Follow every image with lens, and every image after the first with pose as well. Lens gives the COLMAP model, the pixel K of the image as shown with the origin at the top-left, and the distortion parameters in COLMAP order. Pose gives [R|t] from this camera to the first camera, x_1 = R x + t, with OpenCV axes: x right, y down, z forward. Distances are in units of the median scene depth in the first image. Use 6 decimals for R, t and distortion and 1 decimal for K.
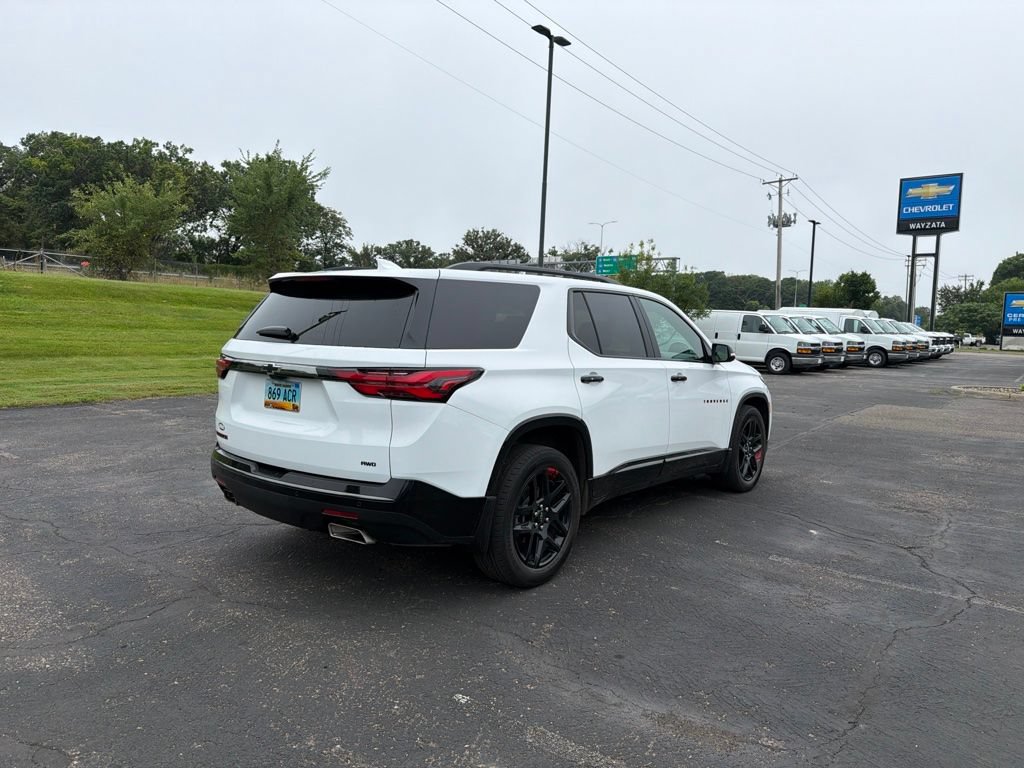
lens RADIAL K [[716.2, 0, 514.3], [0, 716.2, 389.9], [0, 0, 1]] dist [0.054023, -0.071195]
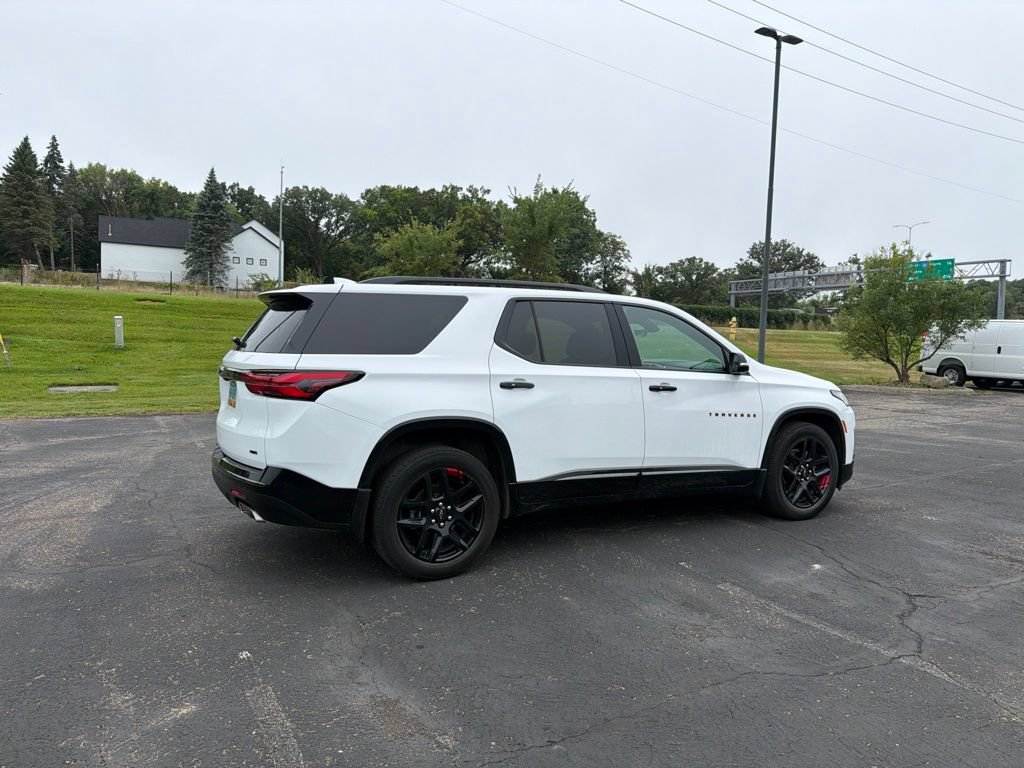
lens RADIAL K [[717.2, 0, 514.8], [0, 717.2, 377.6], [0, 0, 1]] dist [0.044508, -0.055348]
pose [[0.922977, 0.006960, -0.384792, 0.358437], [-0.023721, 0.998964, -0.038828, 0.009819], [0.384123, 0.044965, 0.922186, 0.039794]]
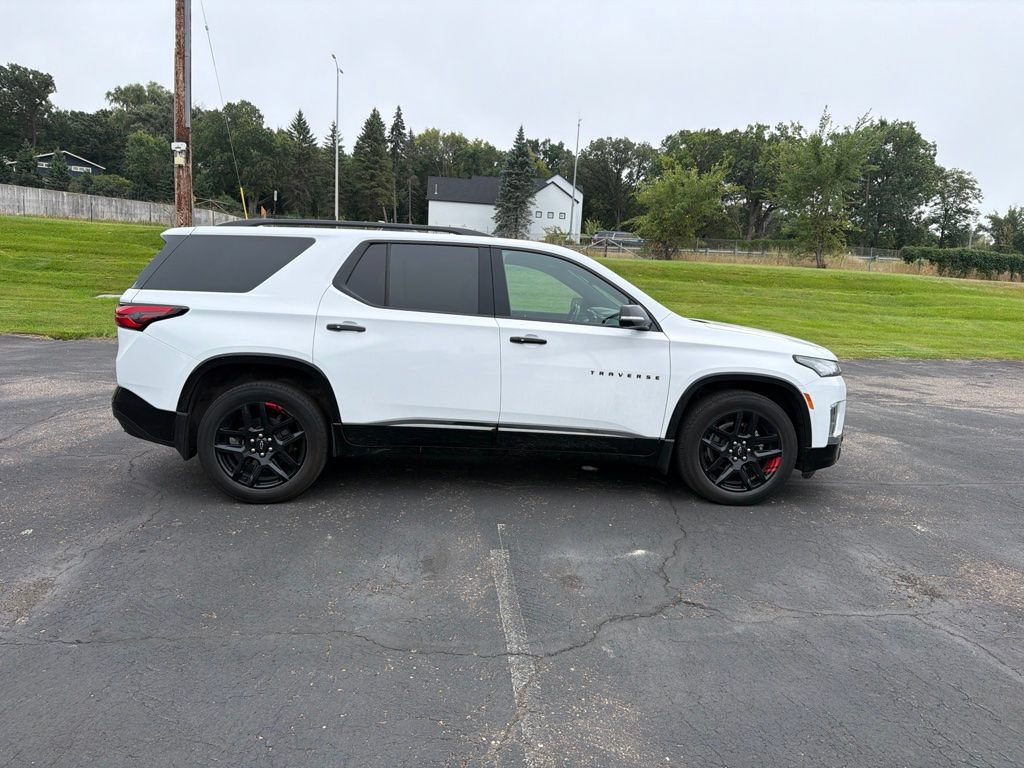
lens RADIAL K [[715.1, 0, 513.8], [0, 715.1, 382.7], [0, 0, 1]] dist [0.053918, -0.073697]
pose [[0.684308, 0.098160, -0.722556, 0.739484], [-0.082334, 0.994962, 0.057190, -0.011194], [0.724530, 0.020355, 0.688943, 0.333658]]
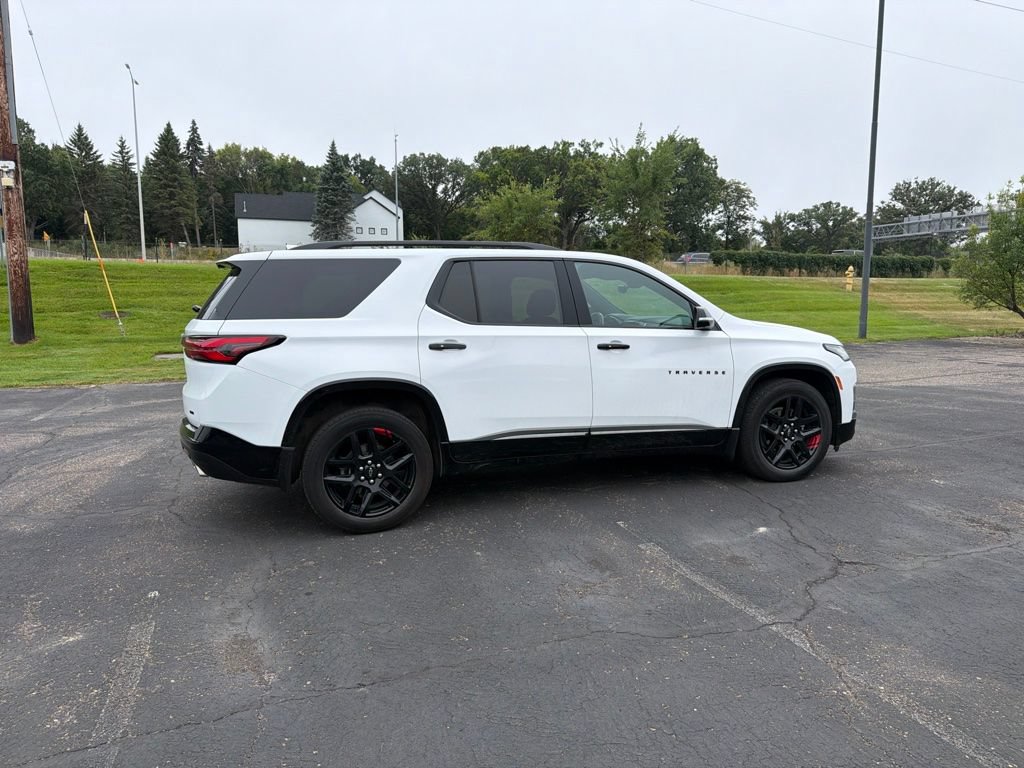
lens RADIAL K [[715.3, 0, 512.9], [0, 715.3, 386.1], [0, 0, 1]] dist [0.069136, -0.093650]
pose [[0.843016, 0.023535, -0.537373, 0.535706], [-0.008513, 0.999501, 0.030421, 0.007171], [0.537821, -0.021071, 0.842796, 0.127619]]
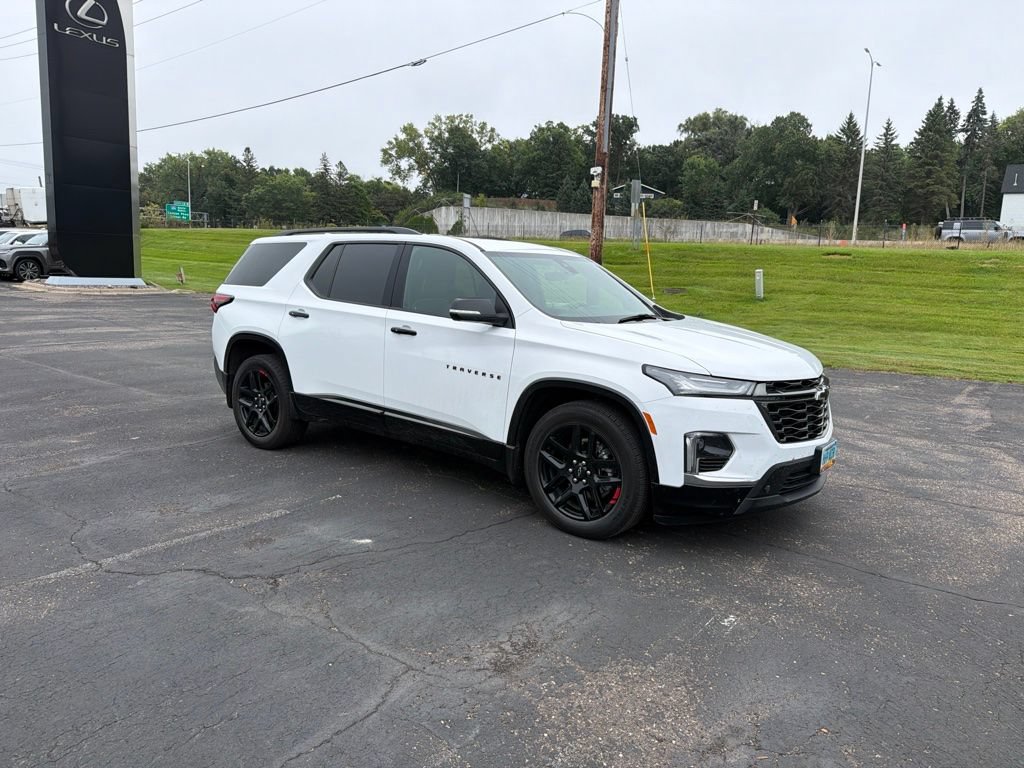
lens RADIAL K [[713.4, 0, 514.9], [0, 713.4, 384.1], [0, 0, 1]] dist [0.051279, -0.068788]
pose [[0.018523, 0.123534, -0.992167, 0.994670], [-0.118237, 0.985645, 0.120514, -0.065857], [0.992813, 0.115079, 0.032863, 0.969058]]
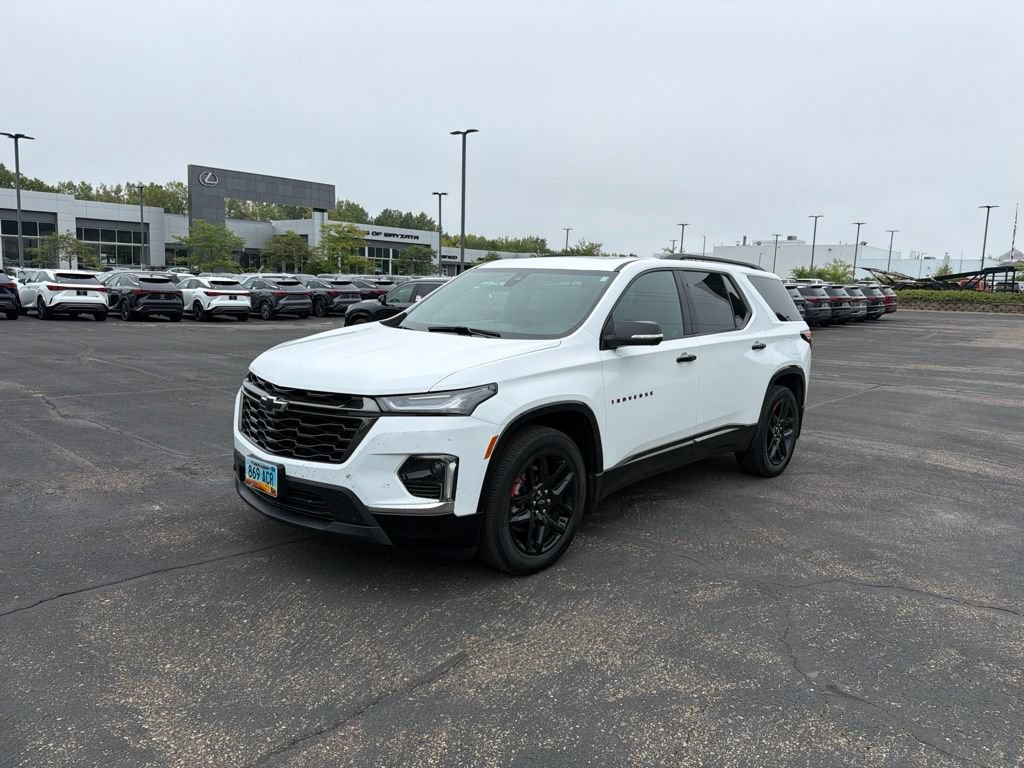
lens RADIAL K [[719.9, 0, 515.9], [0, 719.9, 374.6], [0, 0, 1]] dist [0.039369, -0.054428]
pose [[-0.995475, -0.080260, 0.050872, 0.098312], [-0.068114, 0.975982, 0.206929, -0.171267], [-0.066258, 0.202528, -0.977032, 1.849473]]
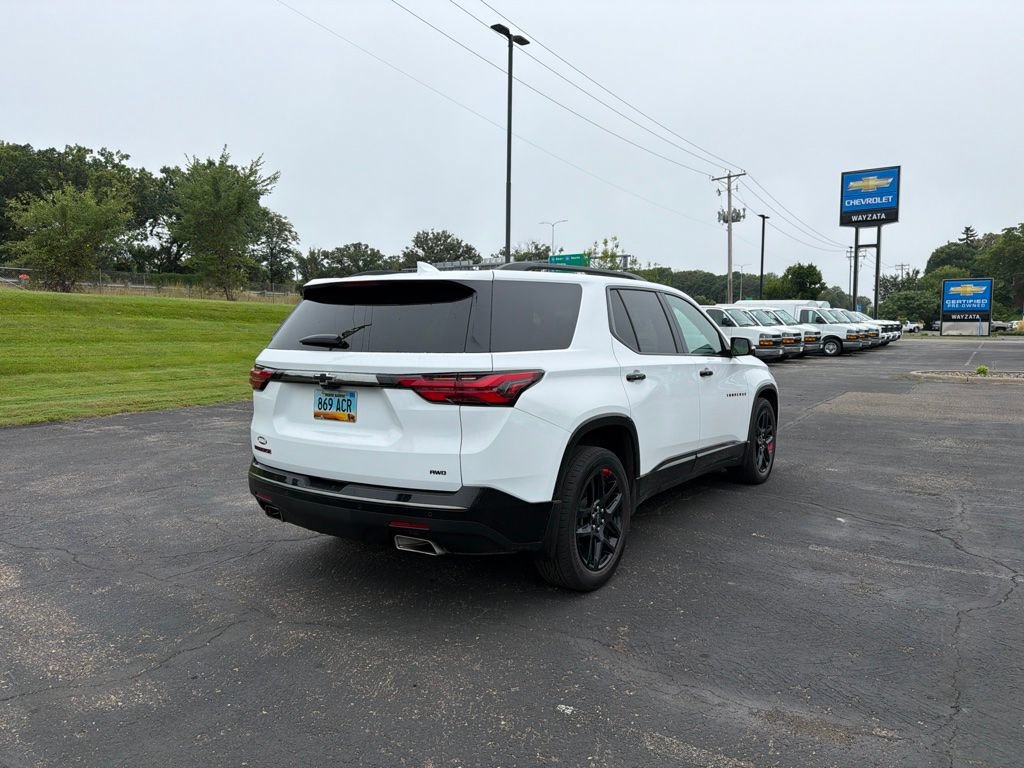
lens RADIAL K [[718.2, 0, 515.0], [0, 718.2, 388.4], [0, 0, 1]] dist [0.049976, -0.065658]
pose [[0.997163, -0.037470, 0.065290, -0.088590], [0.037668, 0.999289, -0.001806, -0.002863], [-0.065176, 0.004260, 0.997865, 0.012805]]
